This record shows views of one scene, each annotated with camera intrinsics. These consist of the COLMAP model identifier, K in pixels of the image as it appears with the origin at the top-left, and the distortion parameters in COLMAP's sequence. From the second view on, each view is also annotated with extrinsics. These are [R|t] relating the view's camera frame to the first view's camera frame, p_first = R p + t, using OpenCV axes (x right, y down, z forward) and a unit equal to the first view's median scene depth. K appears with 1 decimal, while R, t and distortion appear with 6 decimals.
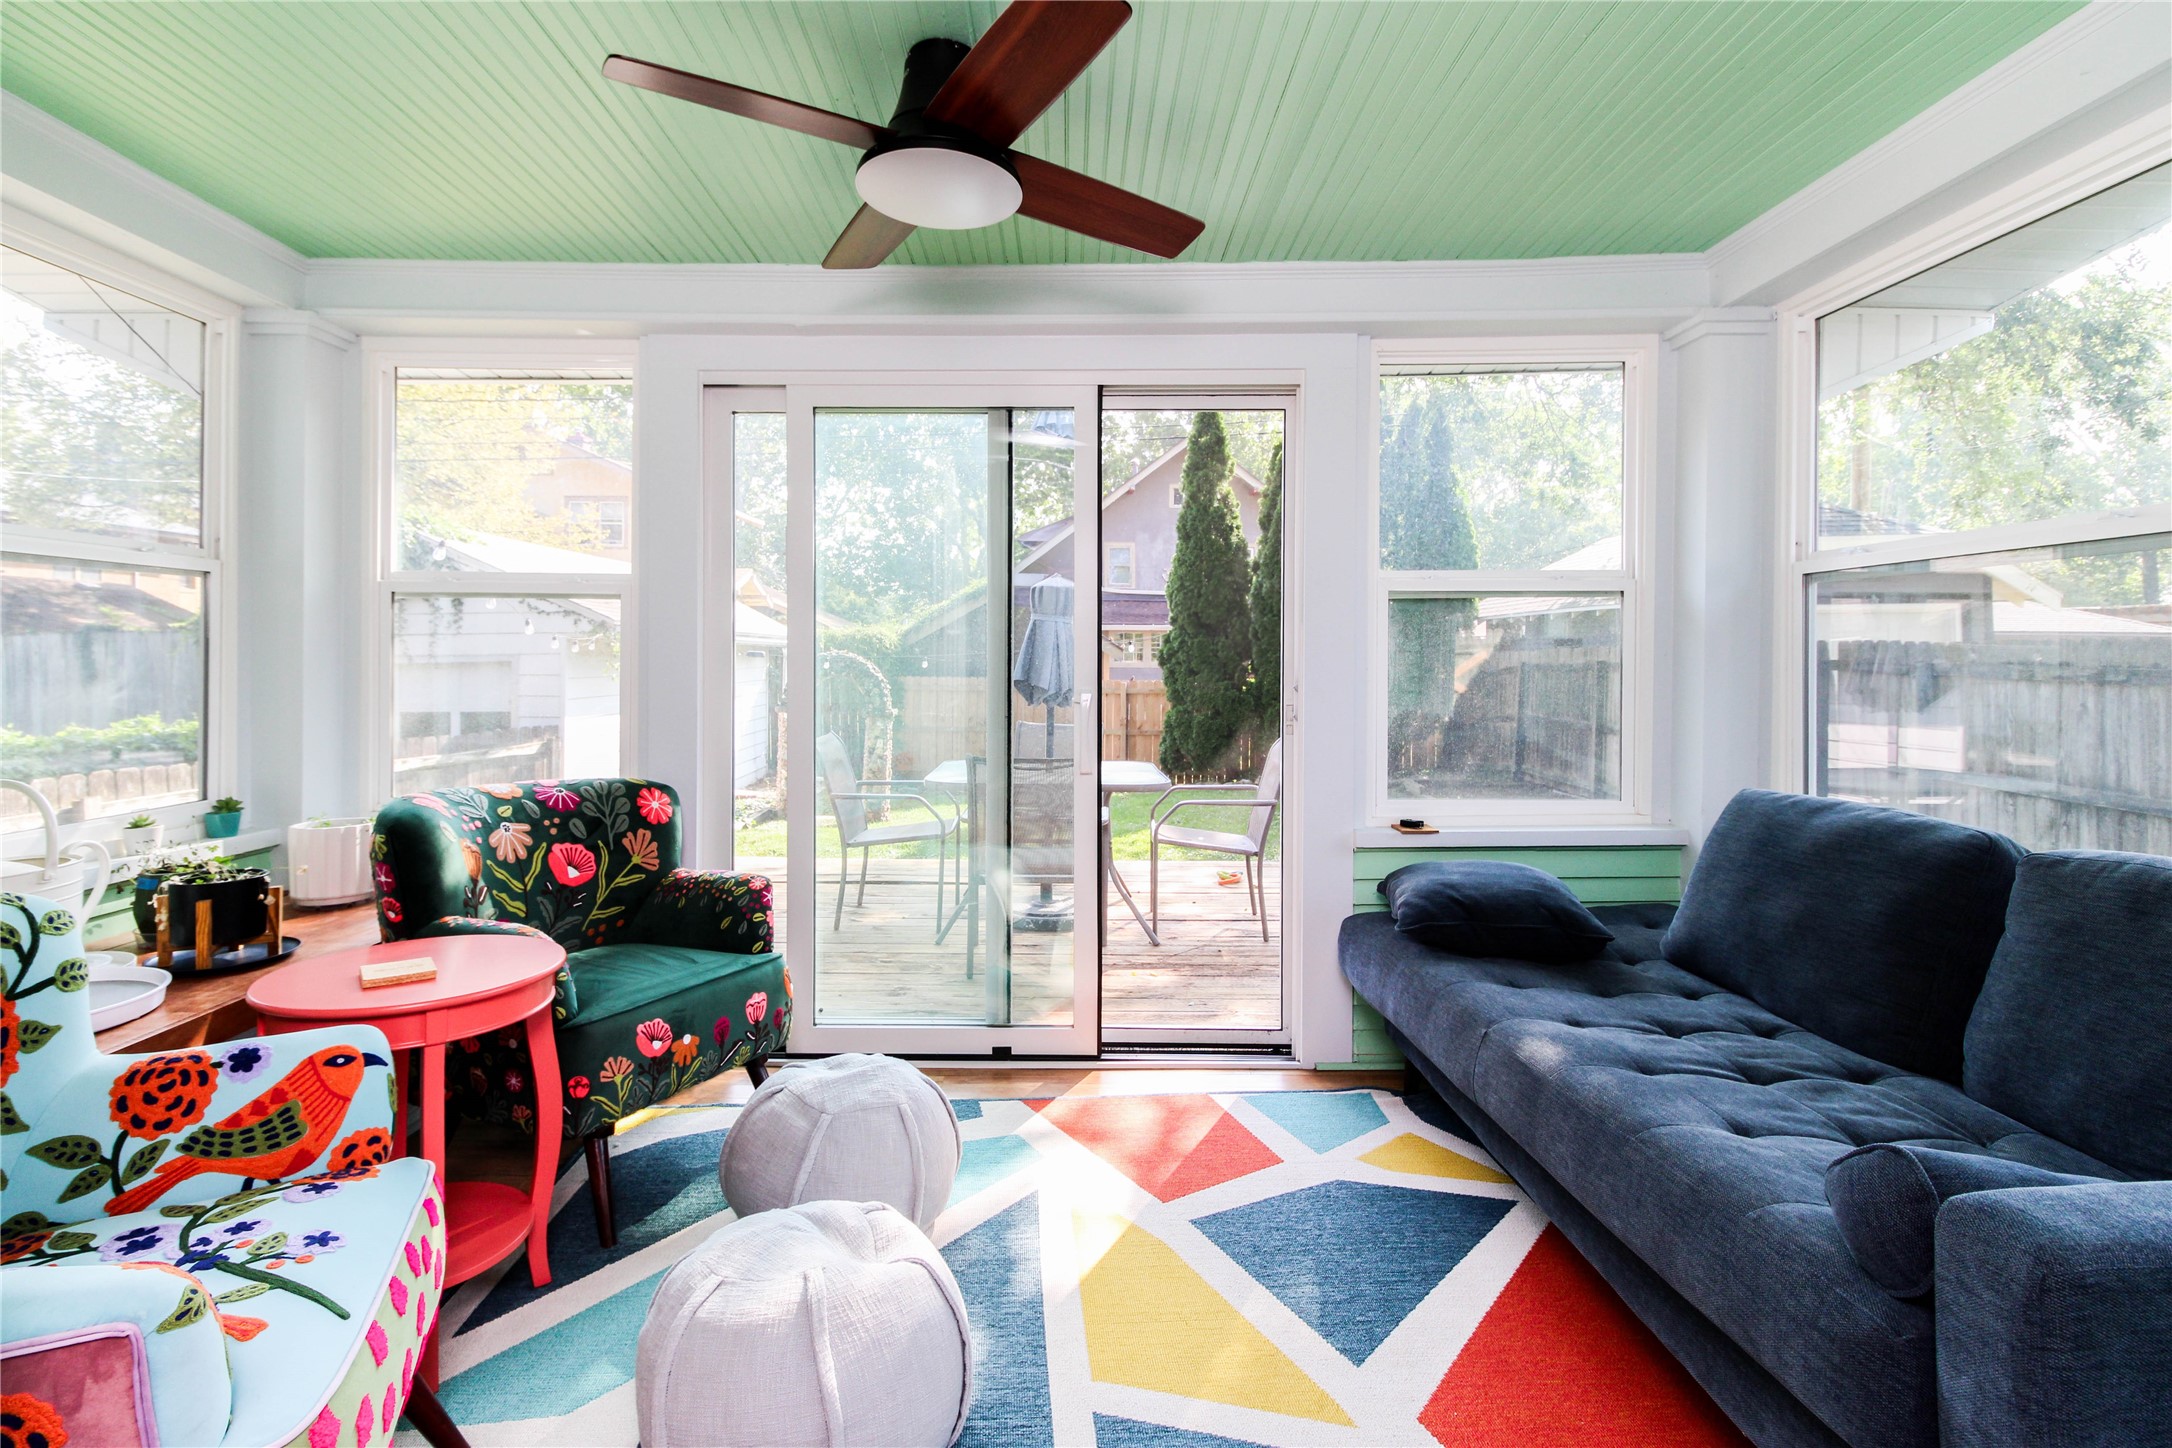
lens RADIAL K [[1001.6, 0, 1052.3], [0, 1001.6, 655.2], [0, 0, 1]] dist [0.018258, -0.013885]
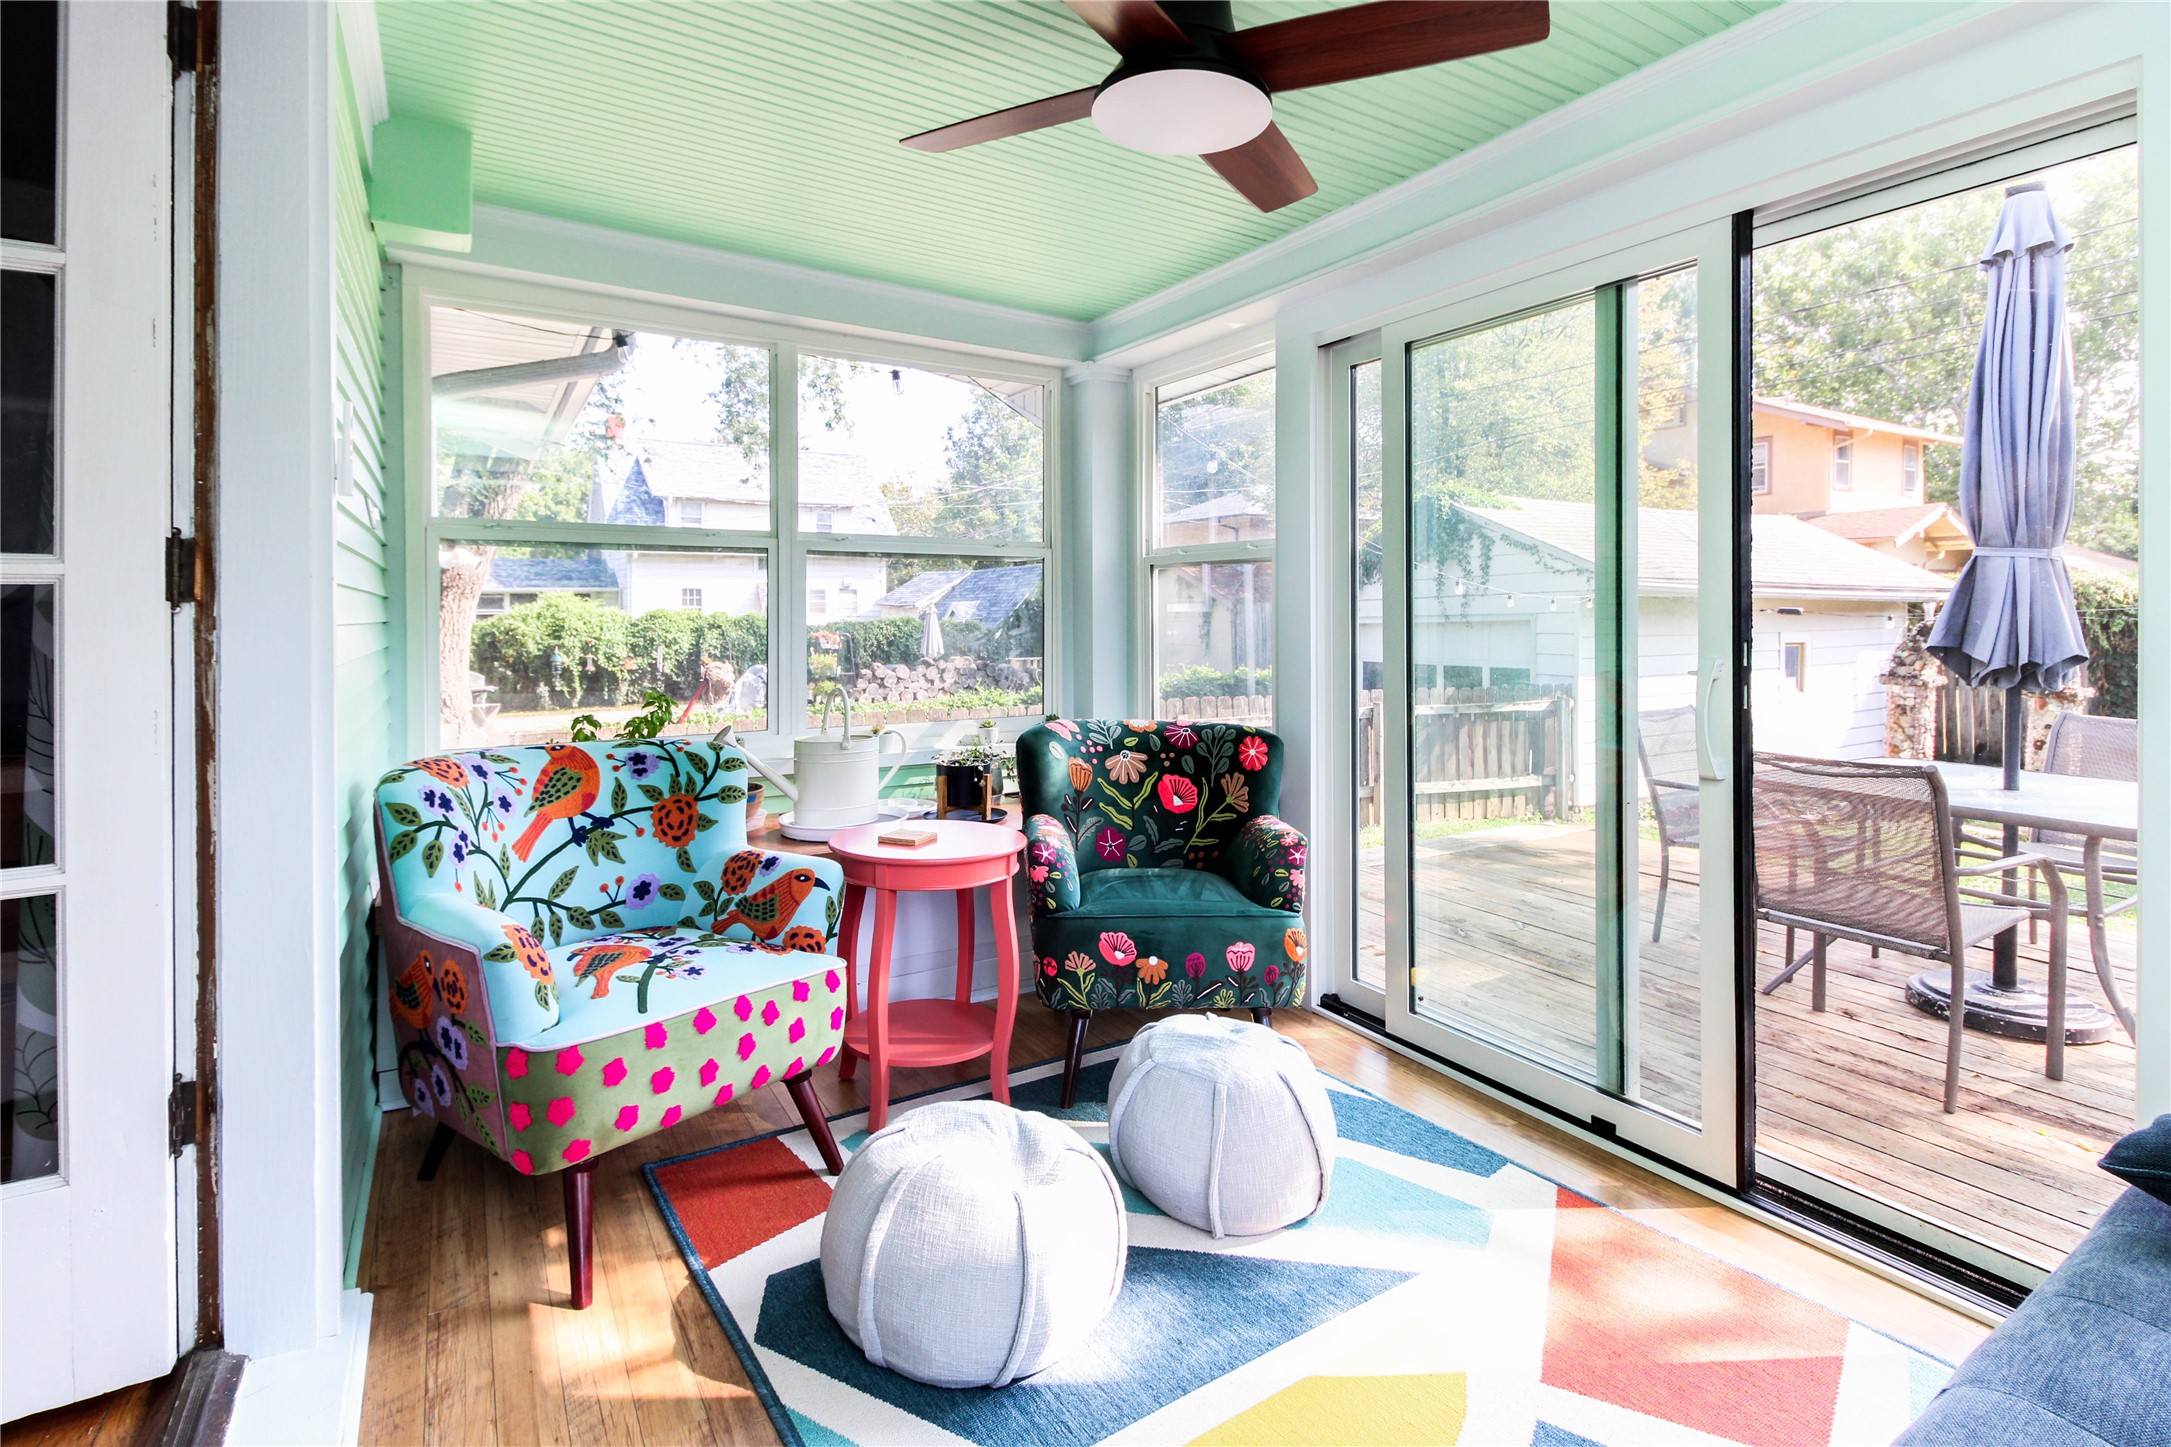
lens RADIAL K [[996.9, 0, 1083.9], [0, 996.9, 619.8], [0, 0, 1]] dist [0.017222, -0.012250]
pose [[0.542822, -0.001387, -0.839847, 0.443778], [0.005460, 0.999983, 0.001878, 0.004070], [0.839830, -0.005605, 0.542820, 0.293684]]
